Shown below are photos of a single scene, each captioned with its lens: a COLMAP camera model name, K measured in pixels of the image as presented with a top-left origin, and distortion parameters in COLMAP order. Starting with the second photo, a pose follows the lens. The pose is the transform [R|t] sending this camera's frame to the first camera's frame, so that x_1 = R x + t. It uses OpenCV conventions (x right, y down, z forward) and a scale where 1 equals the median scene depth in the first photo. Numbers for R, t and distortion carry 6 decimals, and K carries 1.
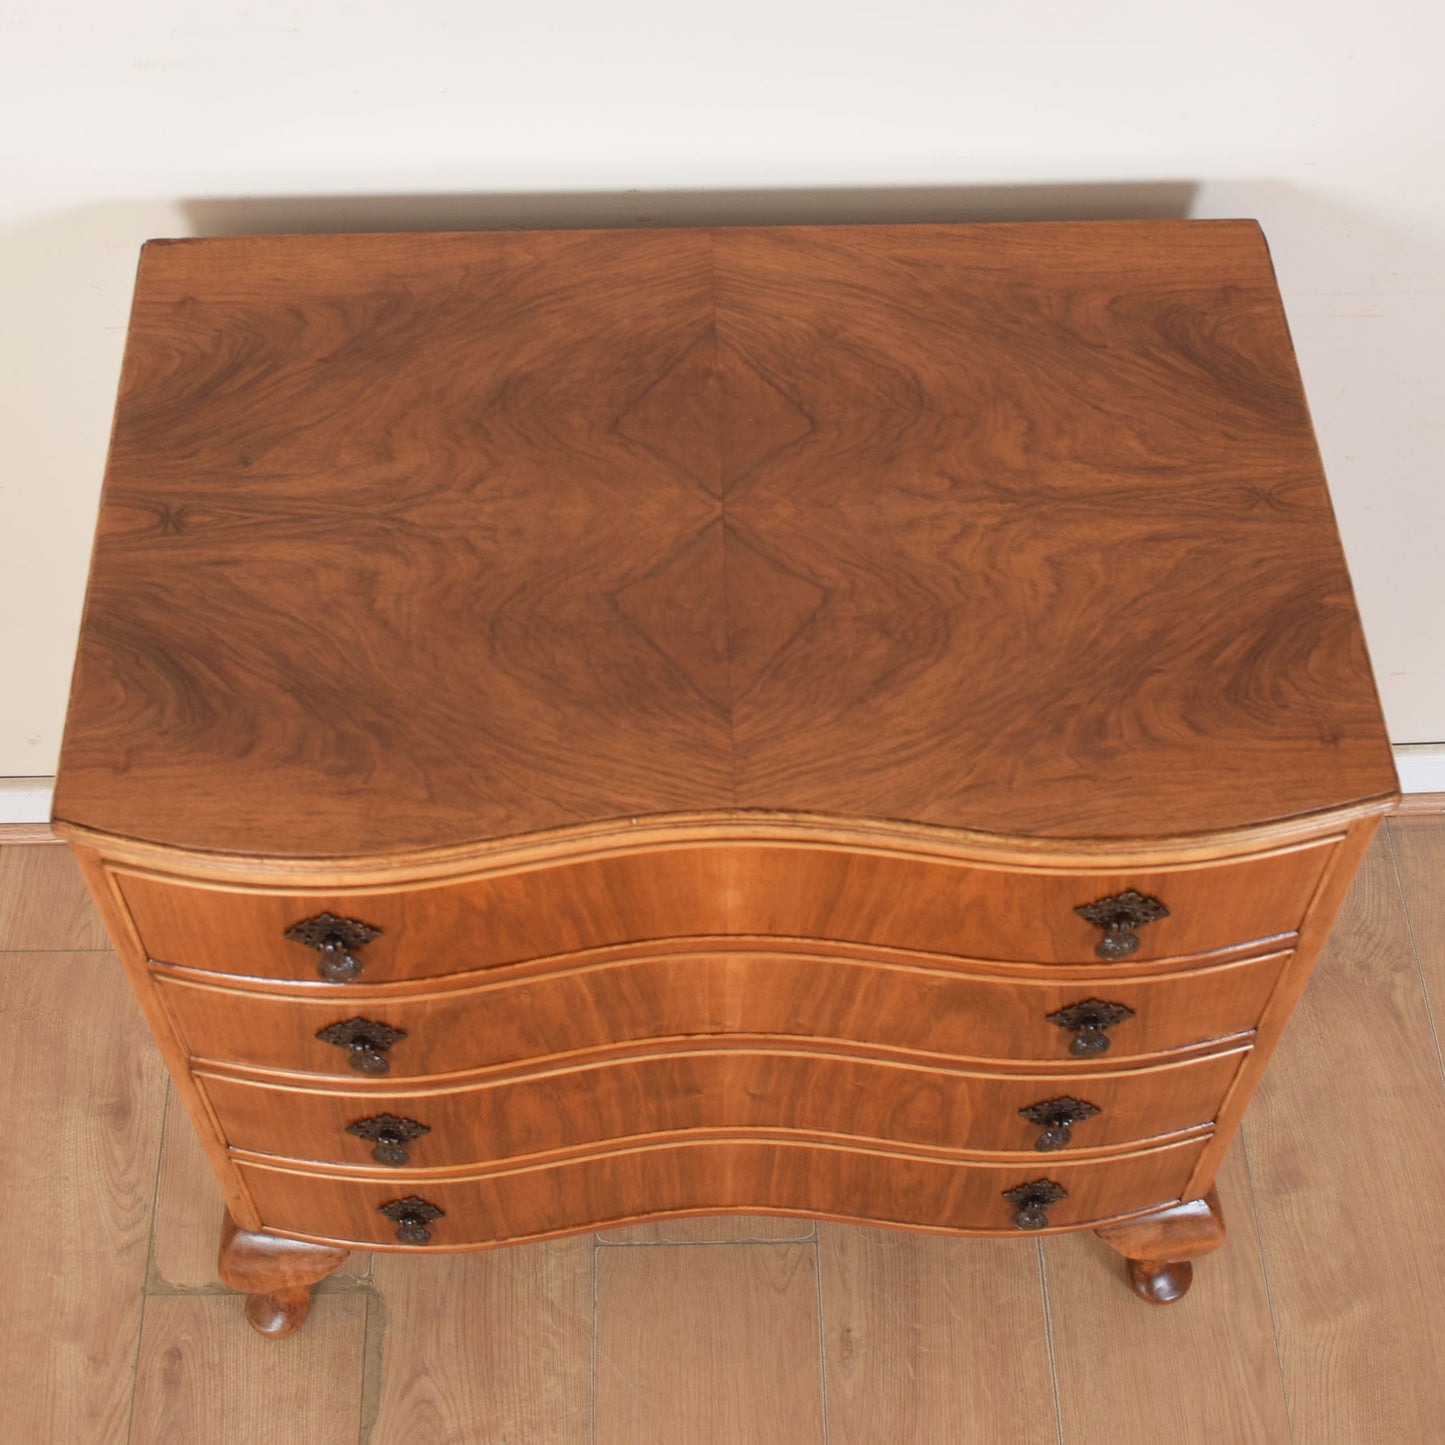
lens RADIAL K [[2285.2, 0, 655.1], [0, 2285.2, 536.6], [0, 0, 1]] dist [-0.074414, 0.000000]
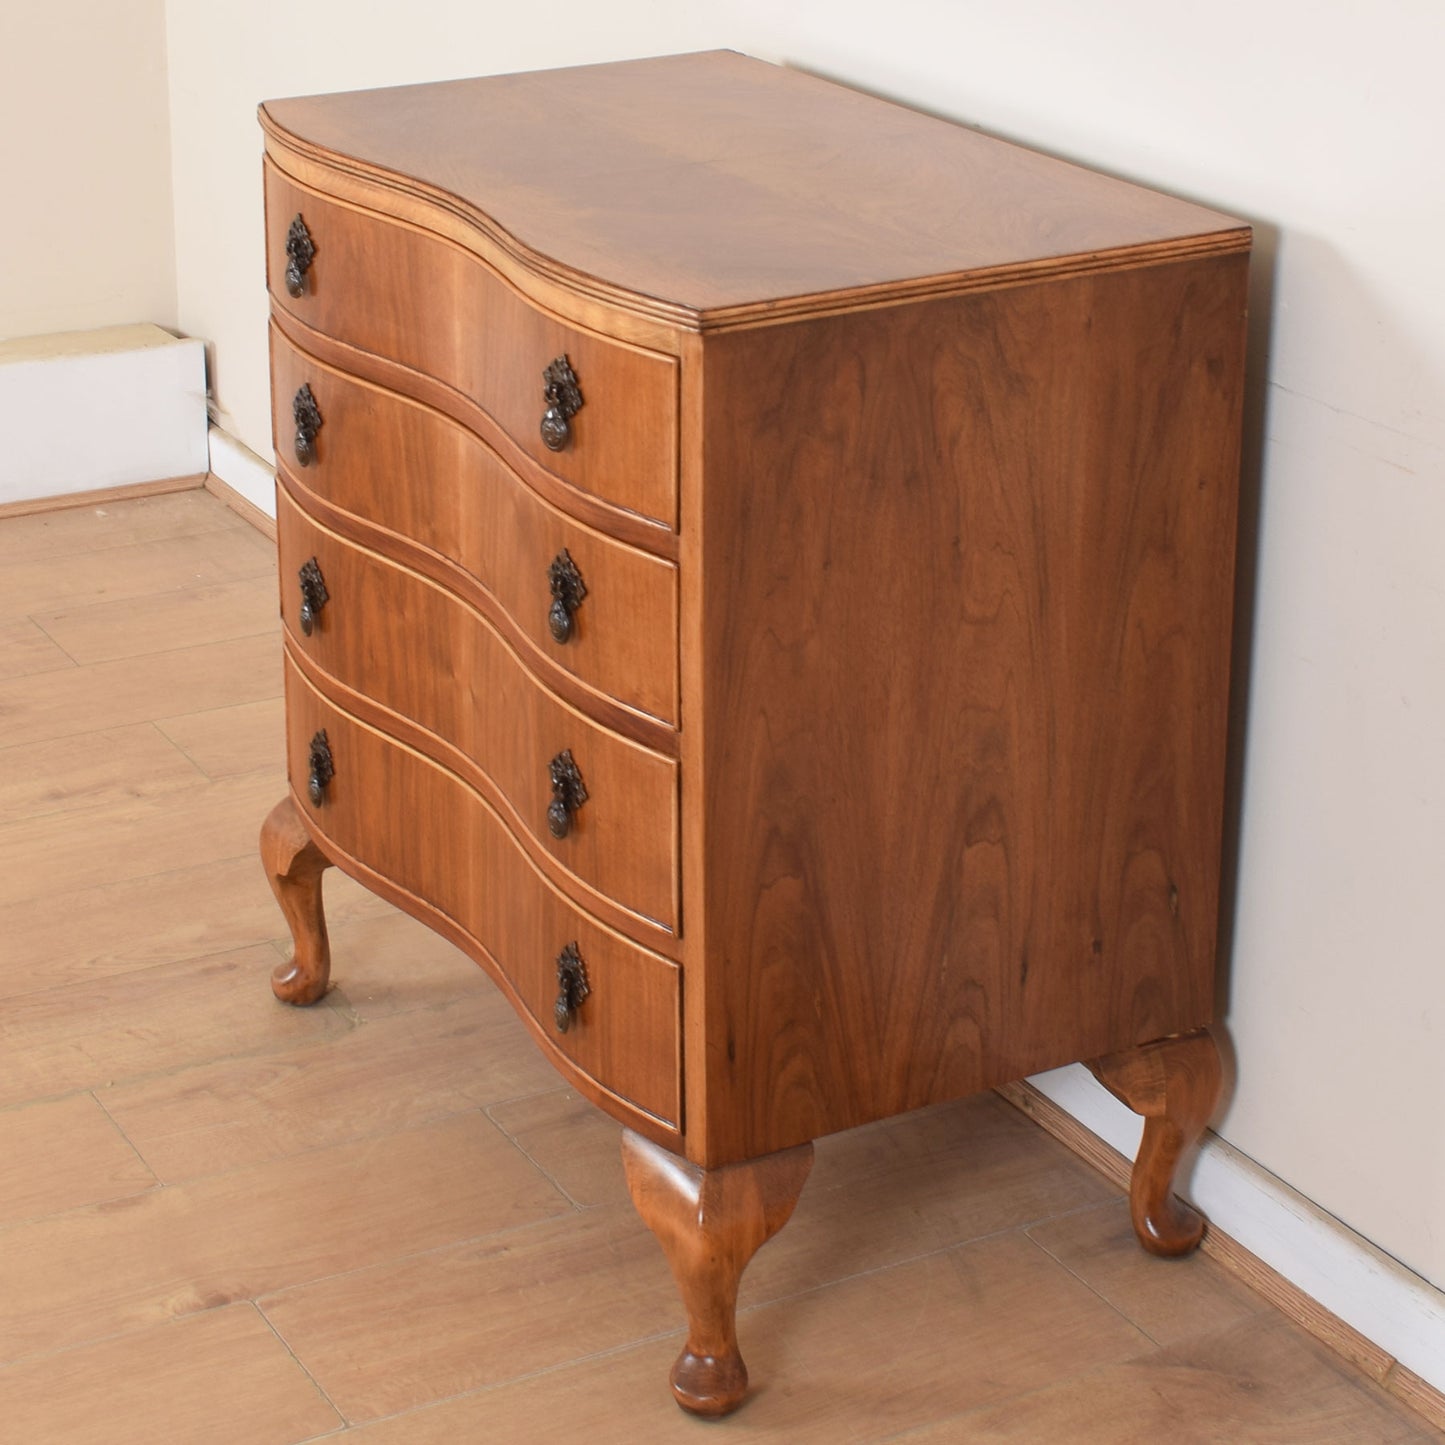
lens RADIAL K [[3148.3, 0, 702.7], [0, 3148.3, 609.2], [0, 0, 1]] dist [-0.070763, 0.000000]
pose [[0.475912, 0.326081, -0.816810, 1.463735], [-0.706989, 0.694266, -0.134766, 0.376492], [0.523139, 0.641612, 0.560945, 0.184714]]
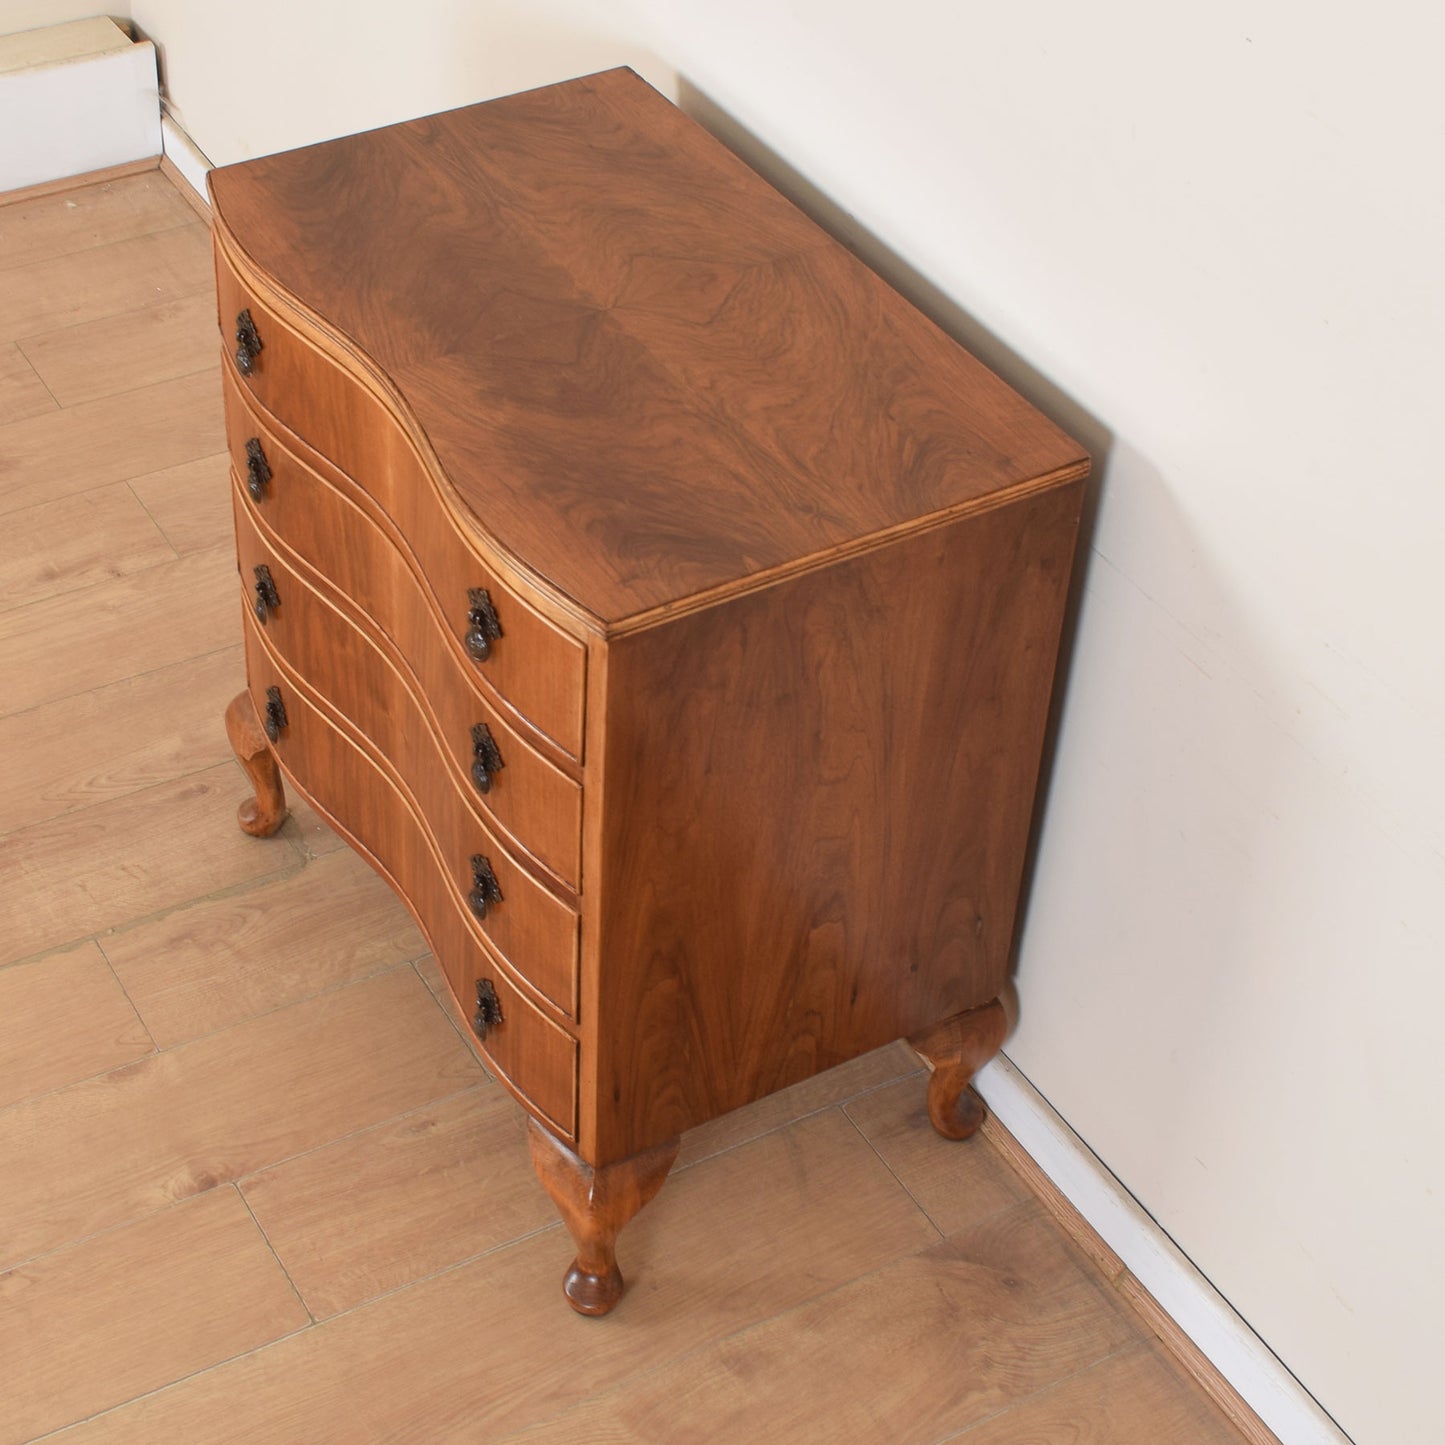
lens RADIAL K [[2560.0, 0, 604.4], [0, 2560.0, 712.3], [0, 0, 1]] dist [-0.062498, 0.000000]
pose [[0.477488, 0.596471, -0.645157, 1.150913], [-0.719376, 0.686984, 0.102722, -0.002276], [0.504484, 0.415062, 0.757113, -0.085863]]
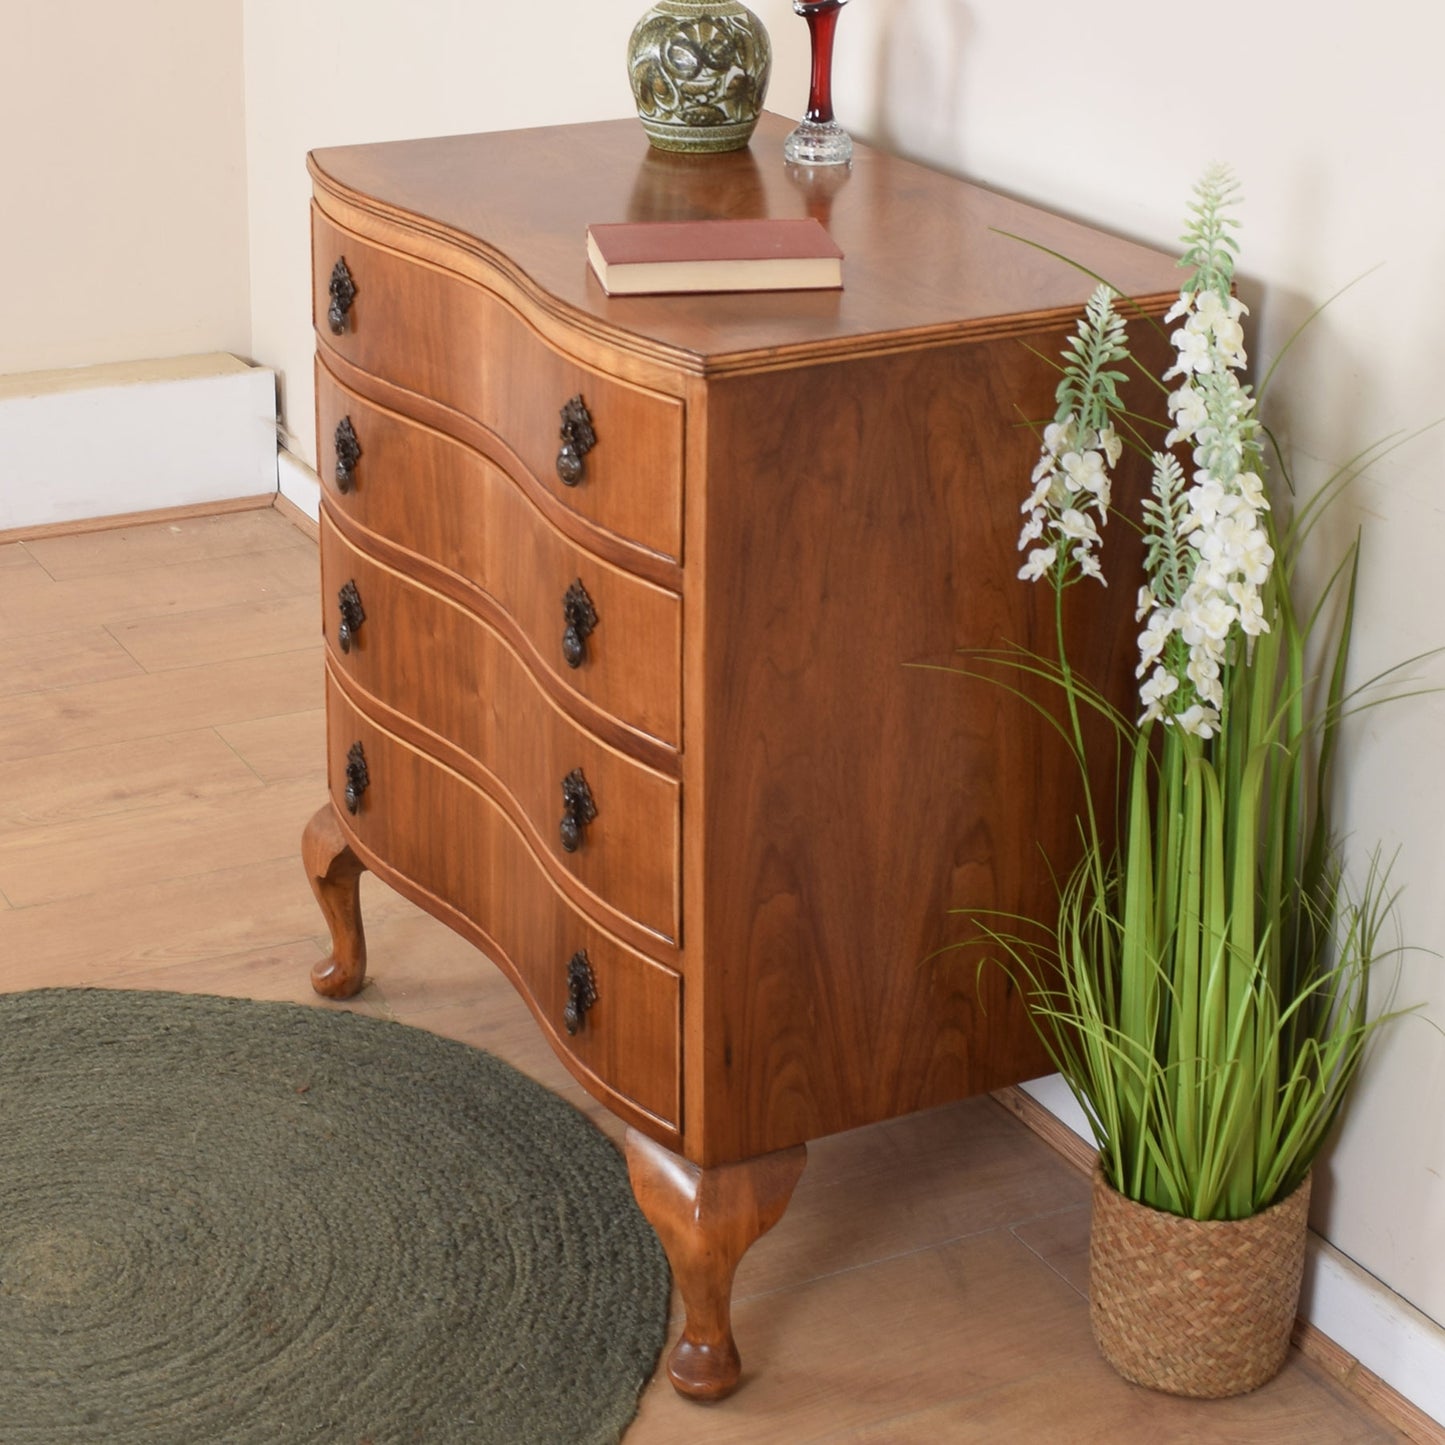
lens RADIAL K [[2922.9, 0, 707.9], [0, 2922.9, 609.8], [0, 0, 1]] dist [-0.071826, 0.000000]
pose [[0.453889, 0.331384, -0.827146, 1.449598], [-0.721069, 0.681954, -0.122465, 0.344451], [0.523493, 0.652015, 0.548482, 0.211080]]
